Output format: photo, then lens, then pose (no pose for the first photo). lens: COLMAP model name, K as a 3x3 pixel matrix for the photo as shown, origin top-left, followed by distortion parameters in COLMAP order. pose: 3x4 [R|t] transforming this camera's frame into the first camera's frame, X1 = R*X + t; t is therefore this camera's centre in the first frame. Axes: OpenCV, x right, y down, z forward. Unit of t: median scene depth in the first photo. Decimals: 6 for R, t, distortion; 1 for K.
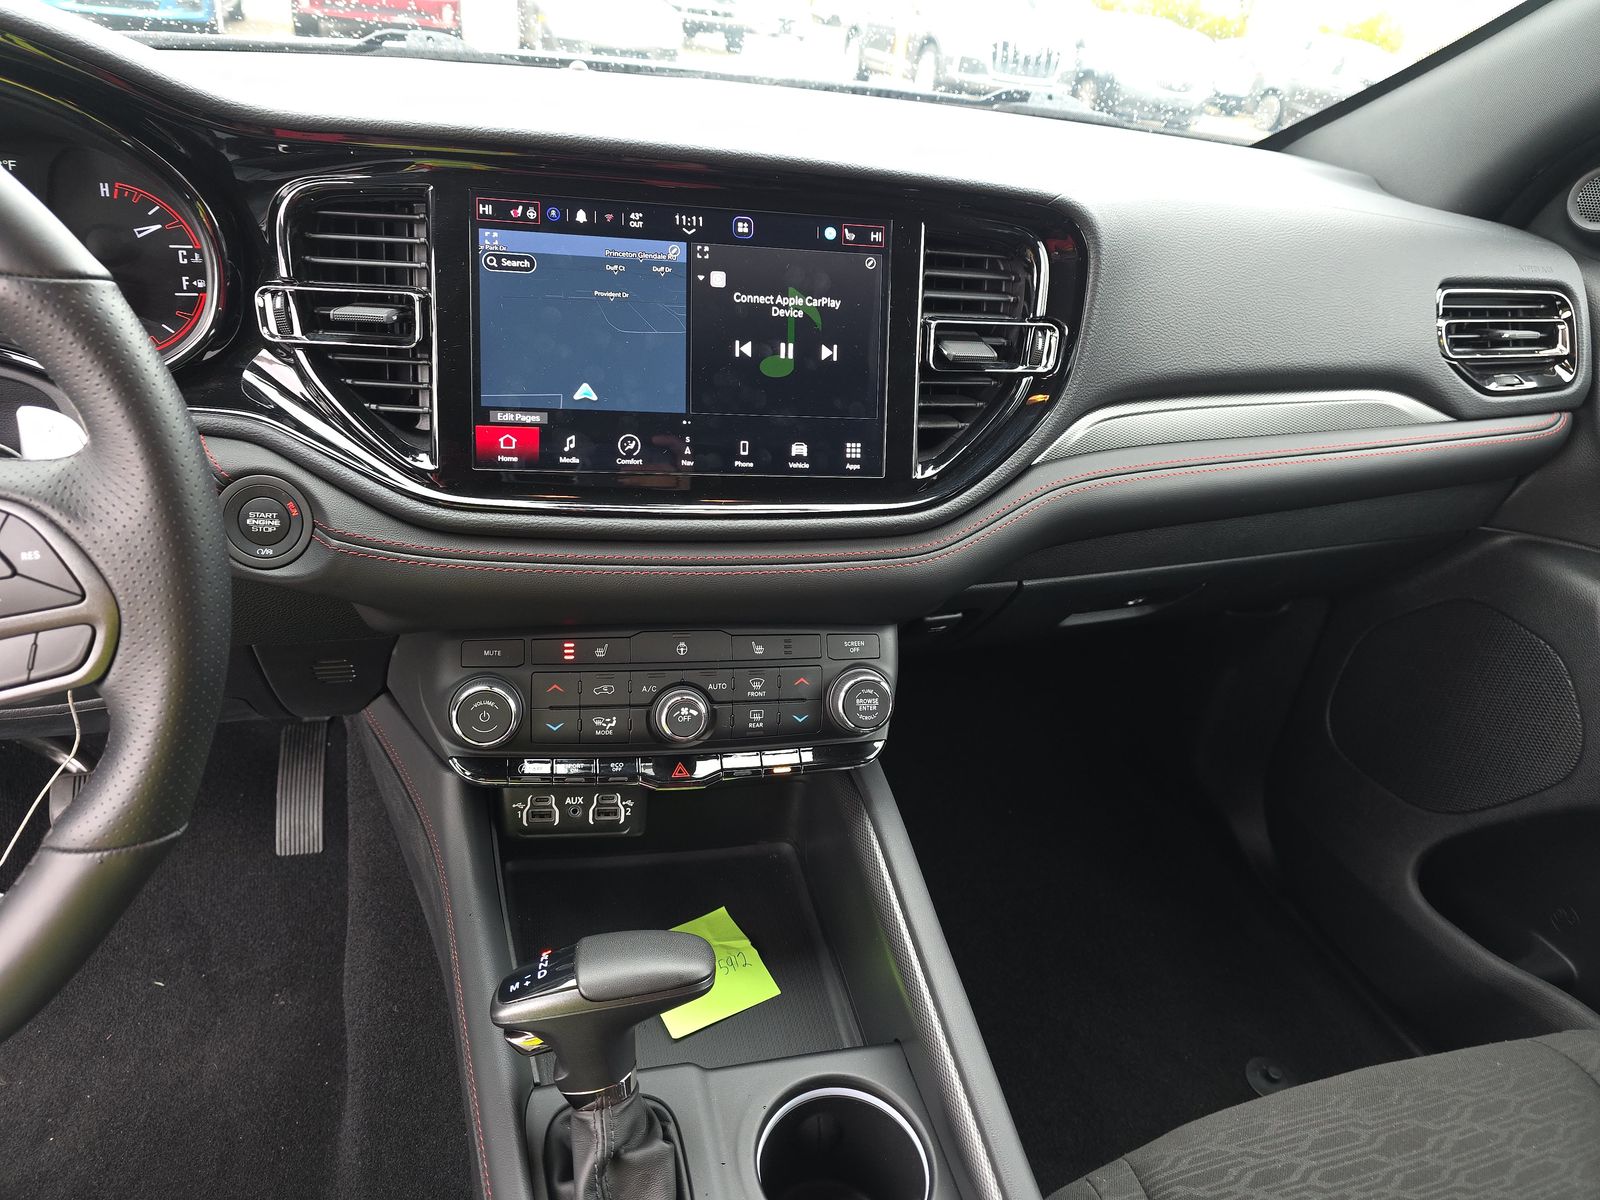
lens RADIAL K [[1072.7, 0, 798.4], [0, 1072.7, 605.8], [0, 0, 1]] dist [0.038891, -0.031158]
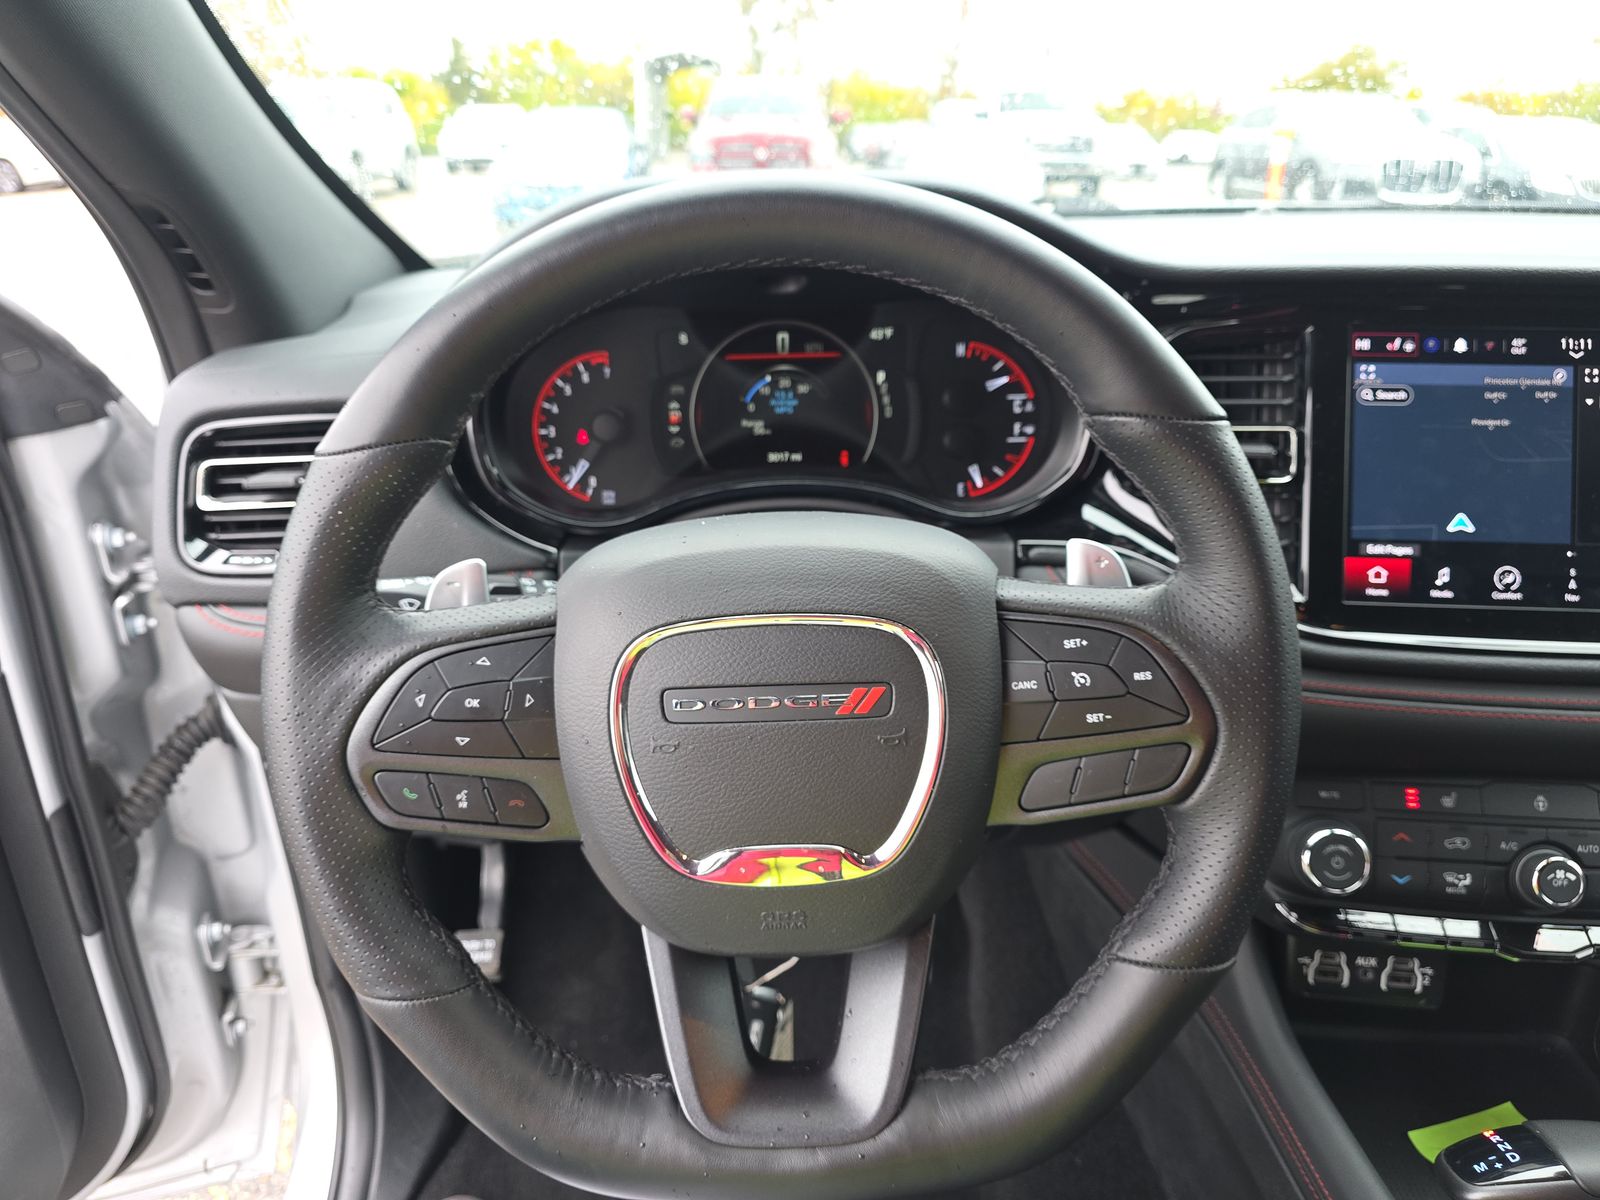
lens RADIAL K [[1072.7, 0, 796.5], [0, 1072.7, 595.0], [0, 0, 1]] dist [0.038891, -0.031158]
pose [[0.960361, 0.010940, -0.278543, -0.489976], [-0.046973, 0.991292, -0.123018, 0.009338], [0.274772, 0.131226, 0.952513, -0.063665]]
